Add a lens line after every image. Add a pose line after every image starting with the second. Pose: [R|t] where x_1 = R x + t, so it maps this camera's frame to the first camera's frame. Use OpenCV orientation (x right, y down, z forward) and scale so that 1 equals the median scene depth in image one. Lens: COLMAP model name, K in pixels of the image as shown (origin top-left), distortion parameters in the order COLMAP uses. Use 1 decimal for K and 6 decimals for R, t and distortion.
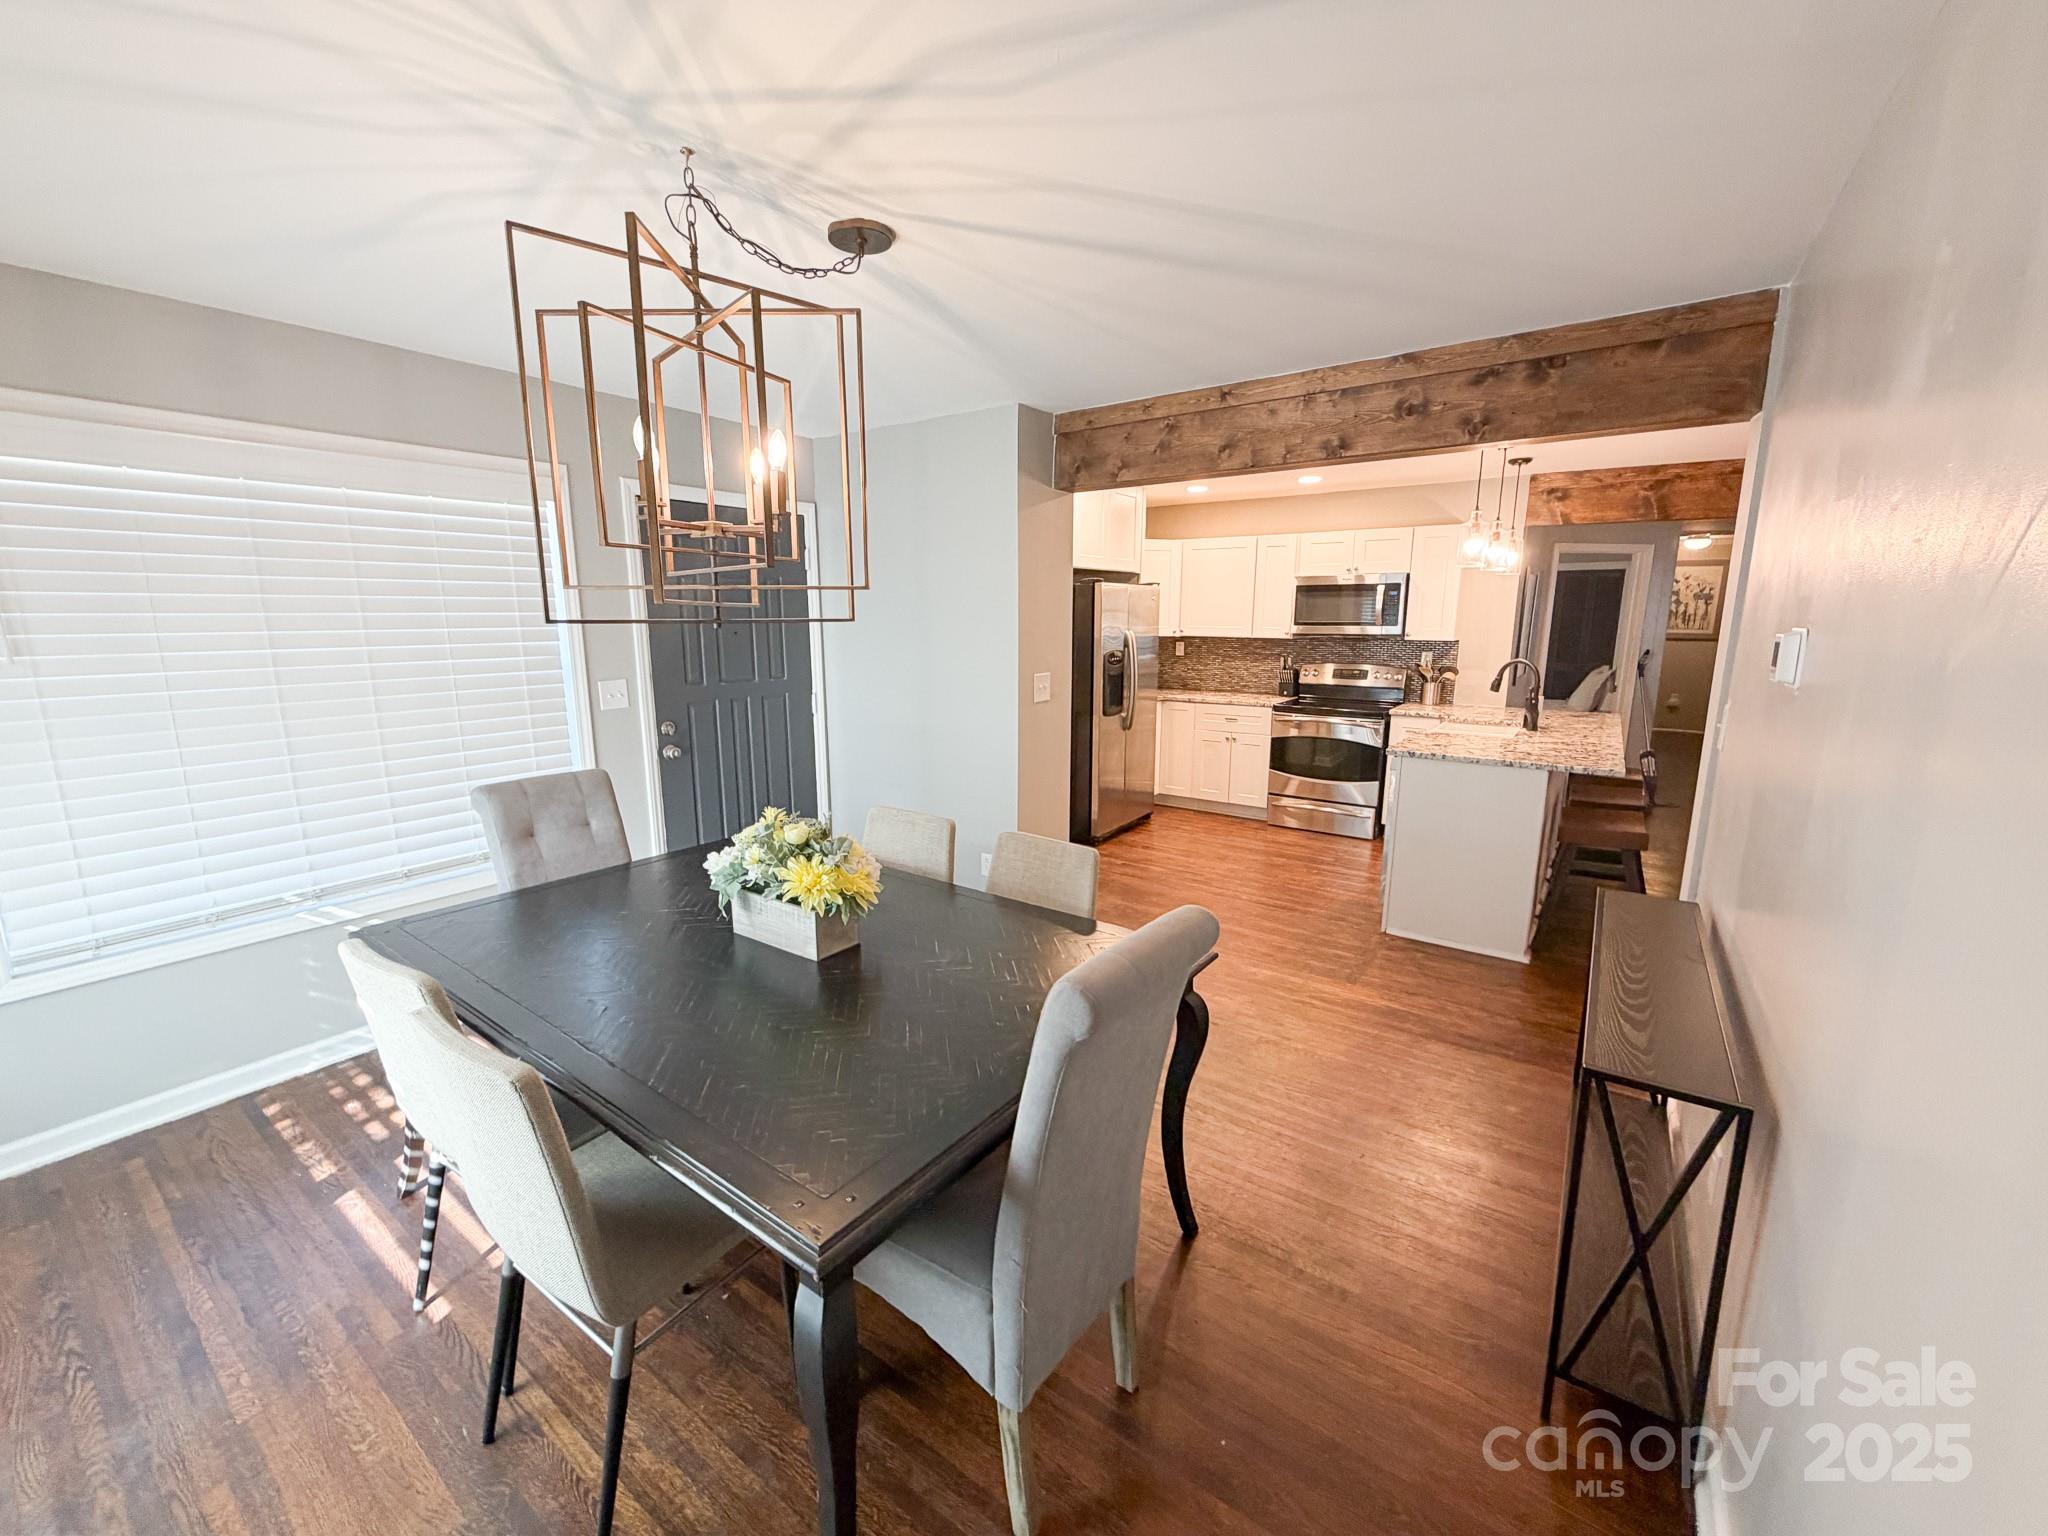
lens RADIAL K [[817.0, 0, 1016.0], [0, 817.0, 766.5], [0, 0, 1]] dist [-0.000328, 0.000027]
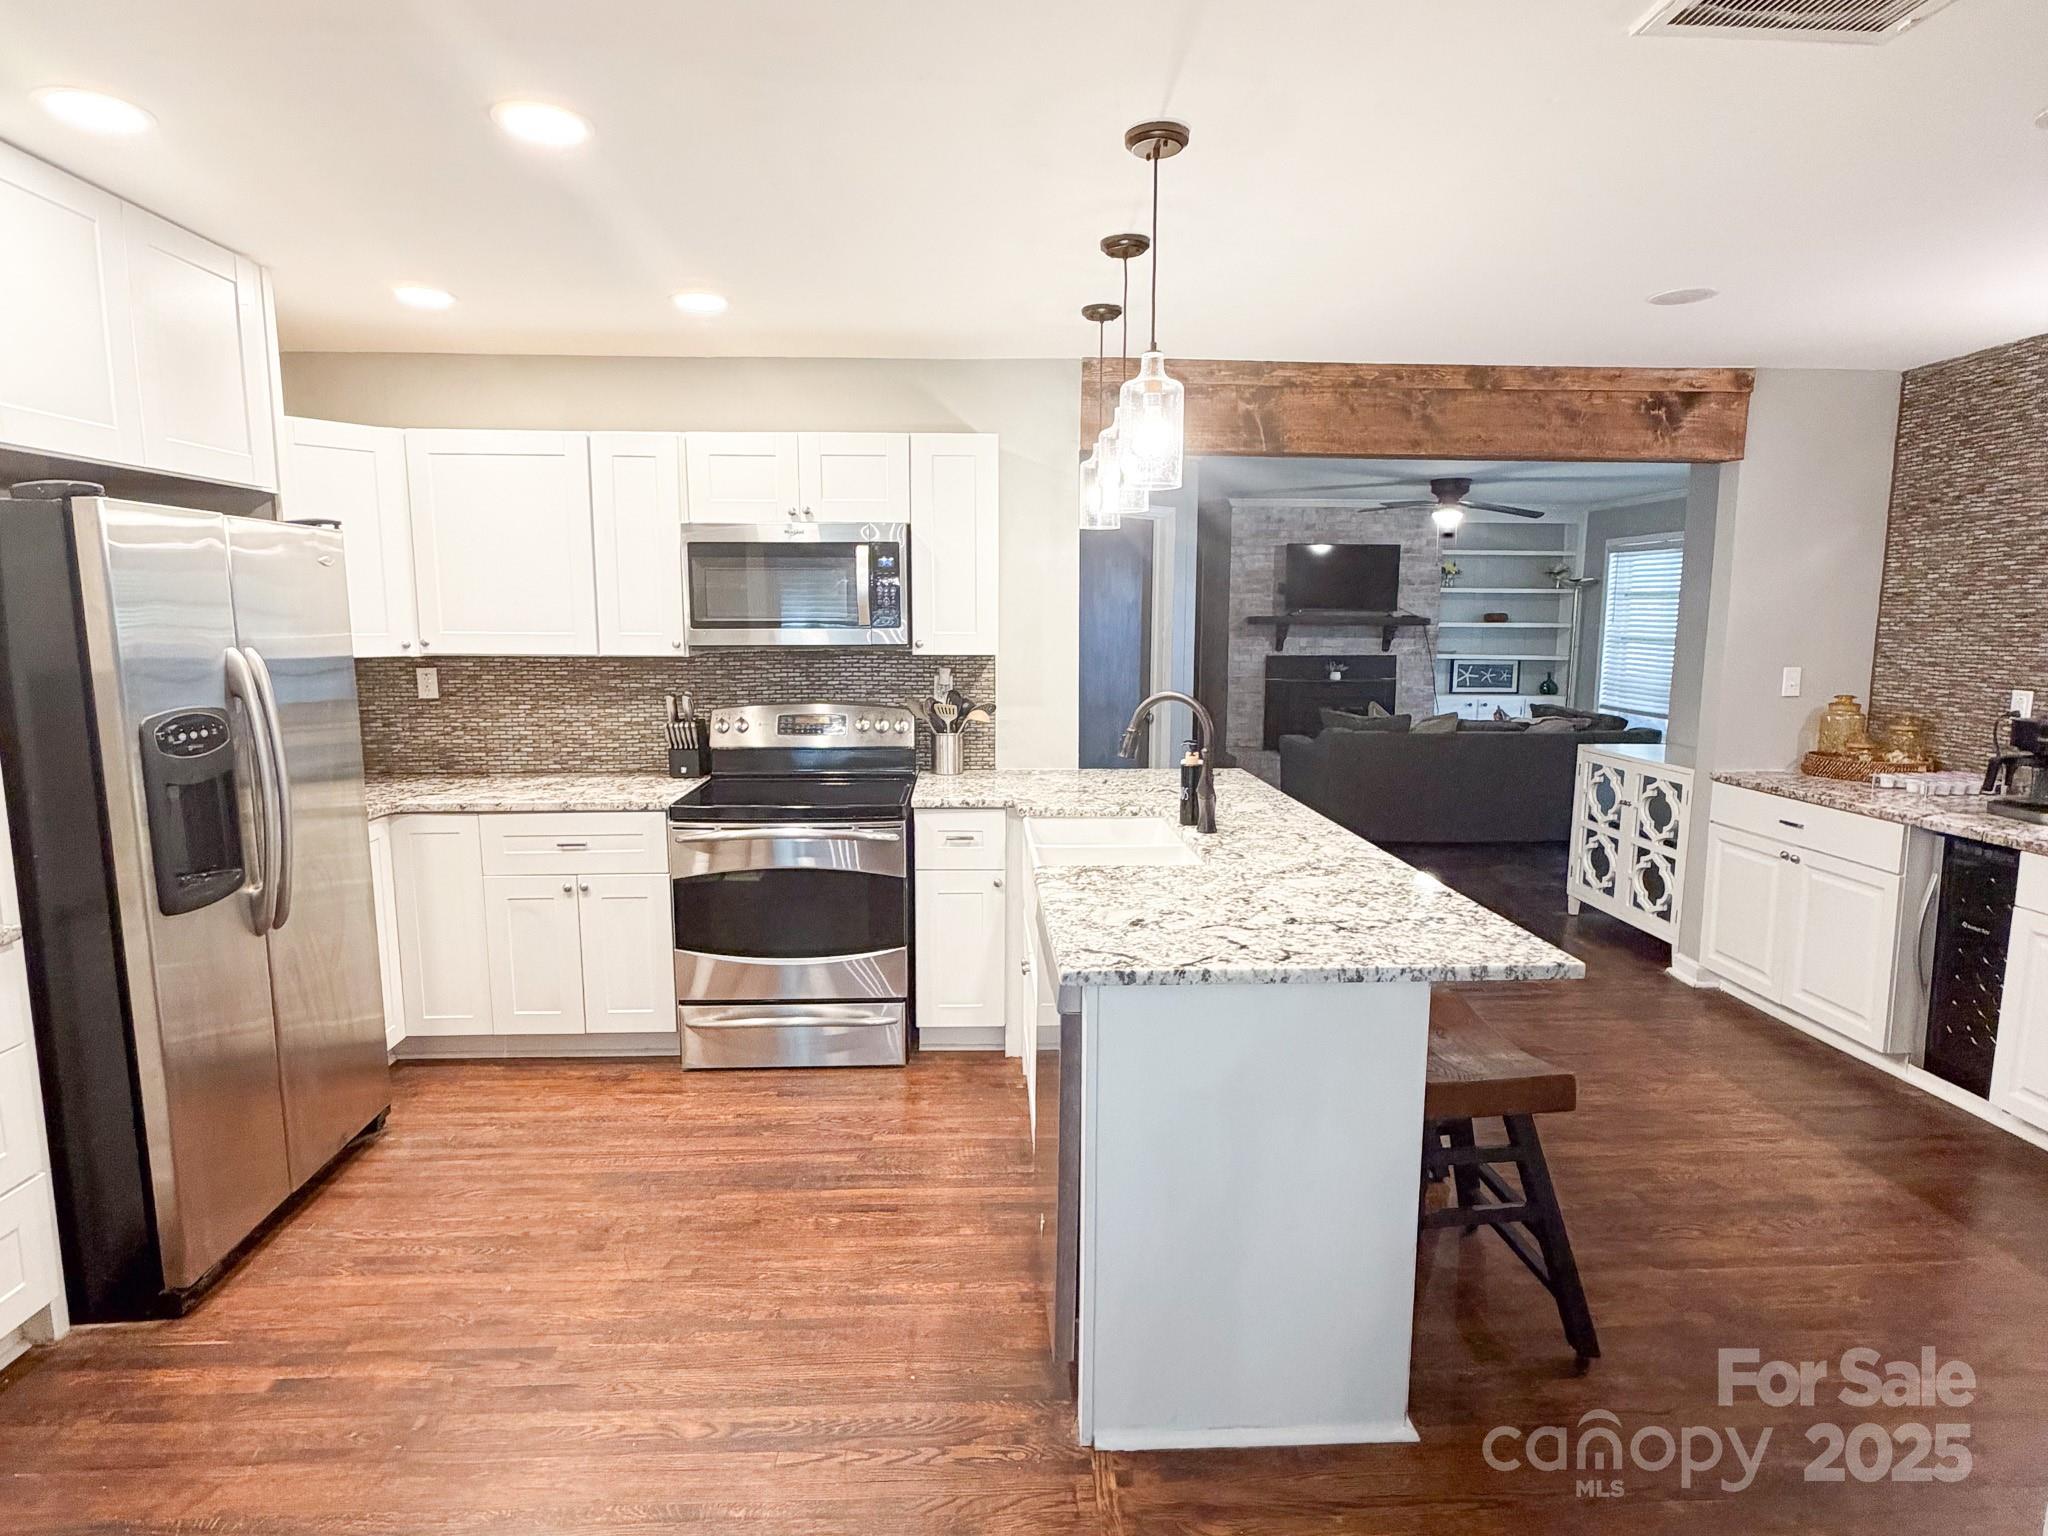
lens RADIAL K [[1092.4, 0, 1024.6], [0, 1092.4, 761.3], [0, 0, 1]] dist [-0.001542, 0.000086]
pose [[0.780692, -0.084195, 0.619218, 0.104632], [0.114294, 0.993406, -0.009026, -0.074950], [-0.614375, 0.077820, 0.785167, 0.429309]]
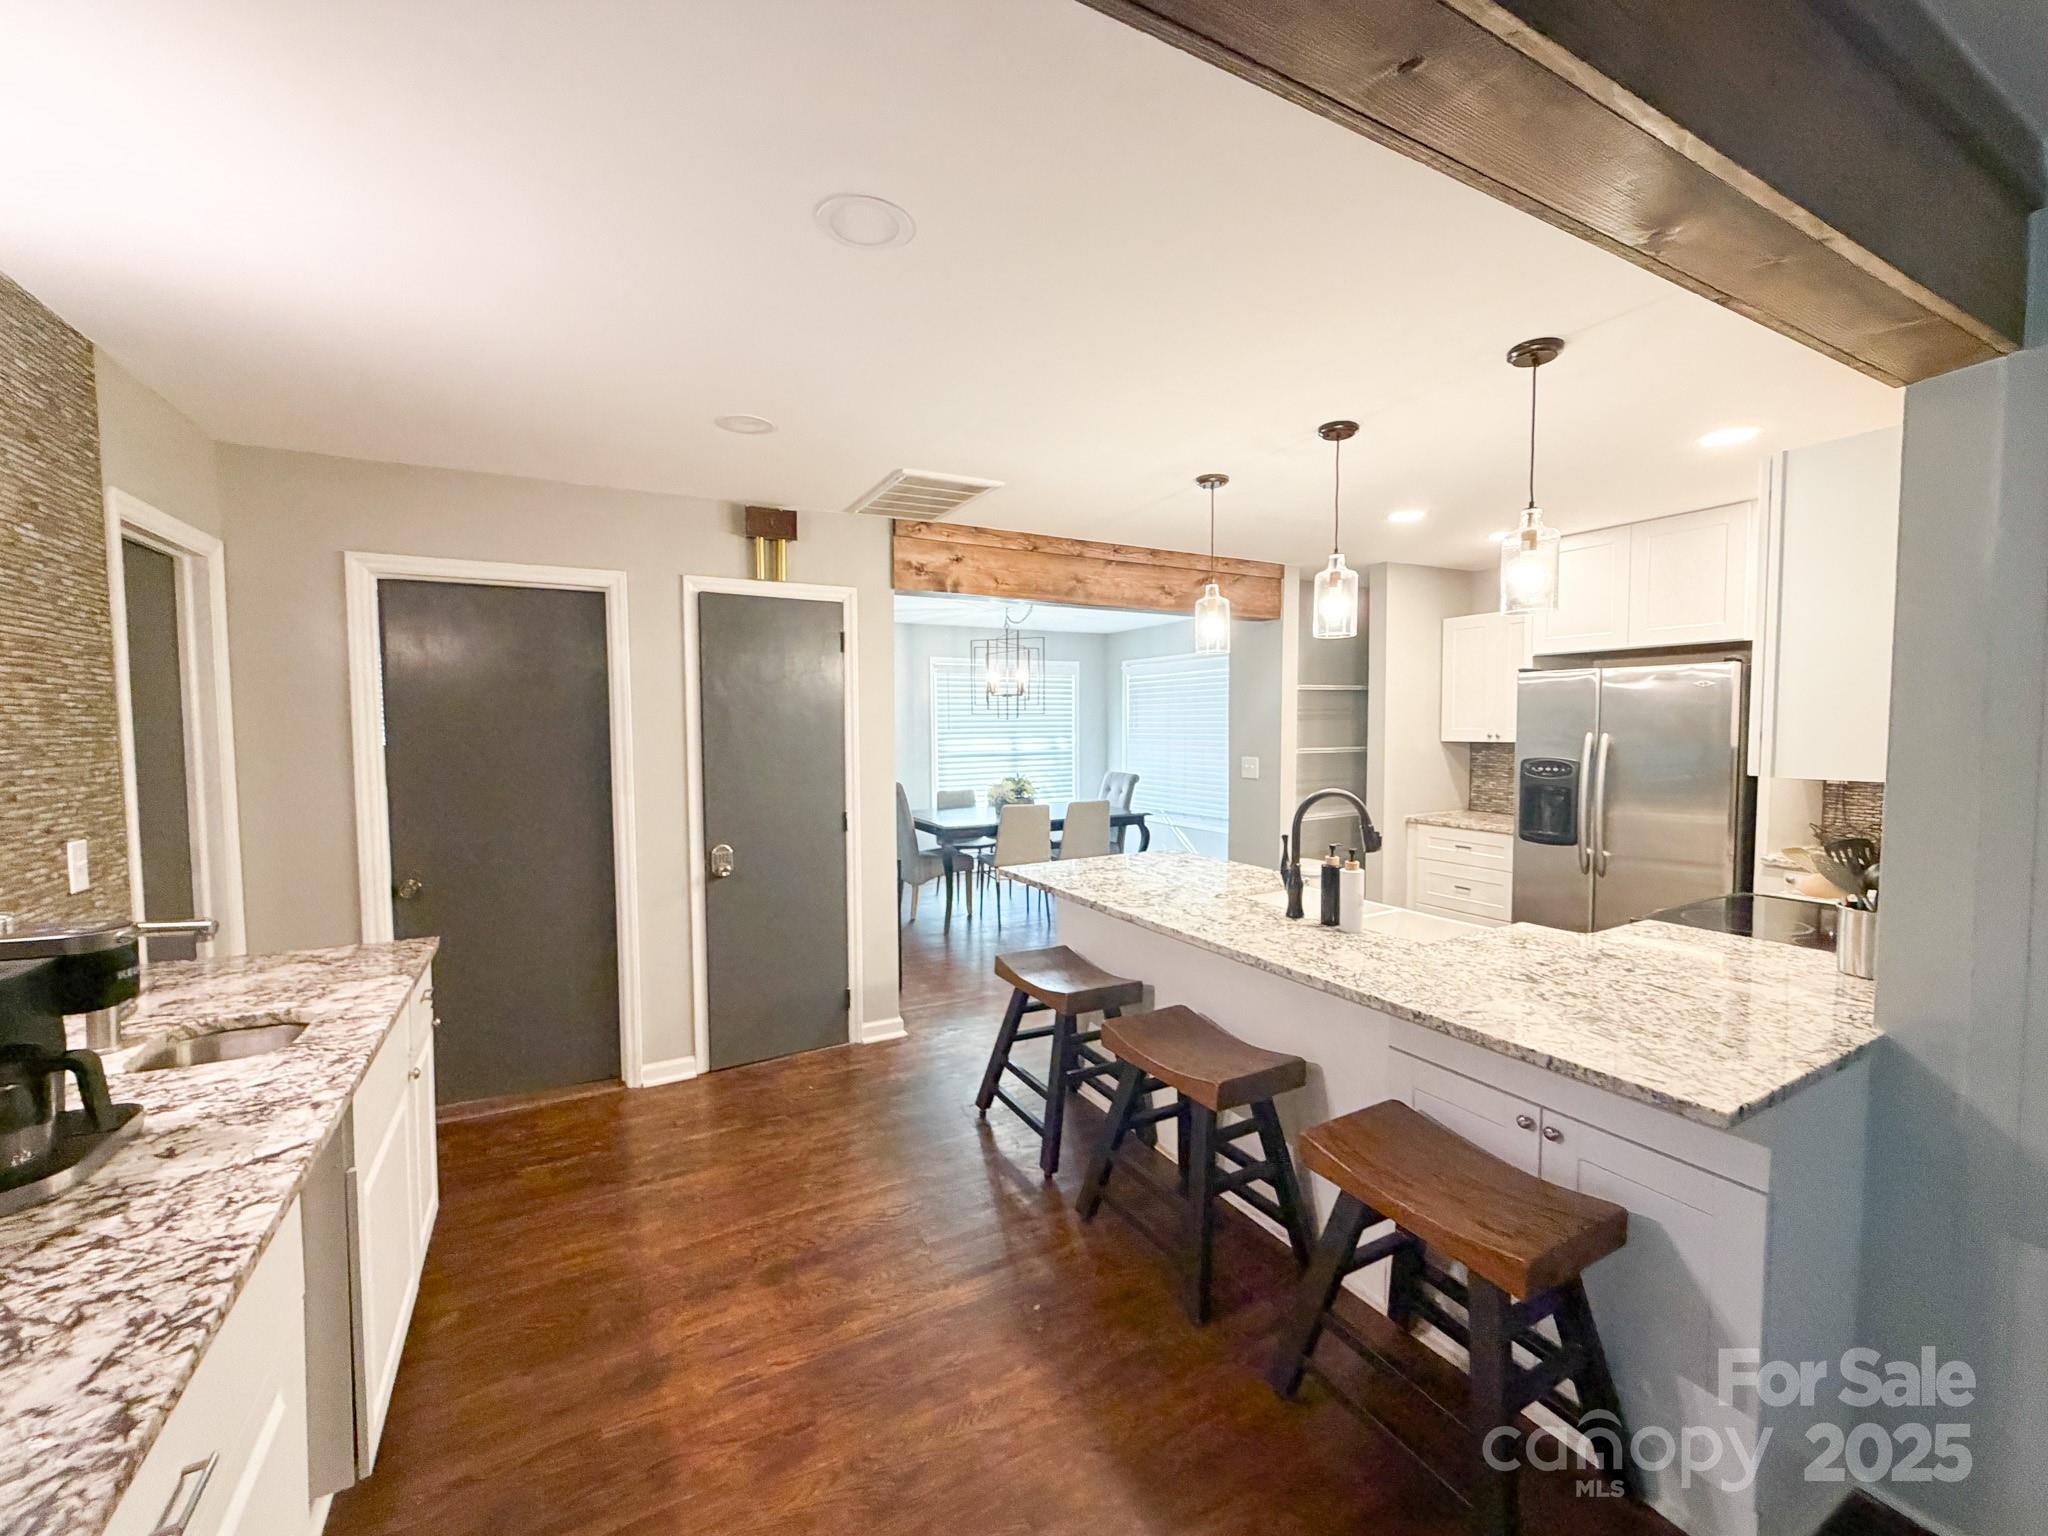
lens RADIAL K [[817.0, 0, 1016.0], [0, 817.0, 766.5], [0, 0, 1]] dist [-0.000328, 0.000027]
pose [[-0.432327, 0.053837, -0.900108, 0.959801], [-0.160732, 0.977628, 0.135675, -0.149182], [0.887276, 0.203332, -0.414002, 0.831270]]
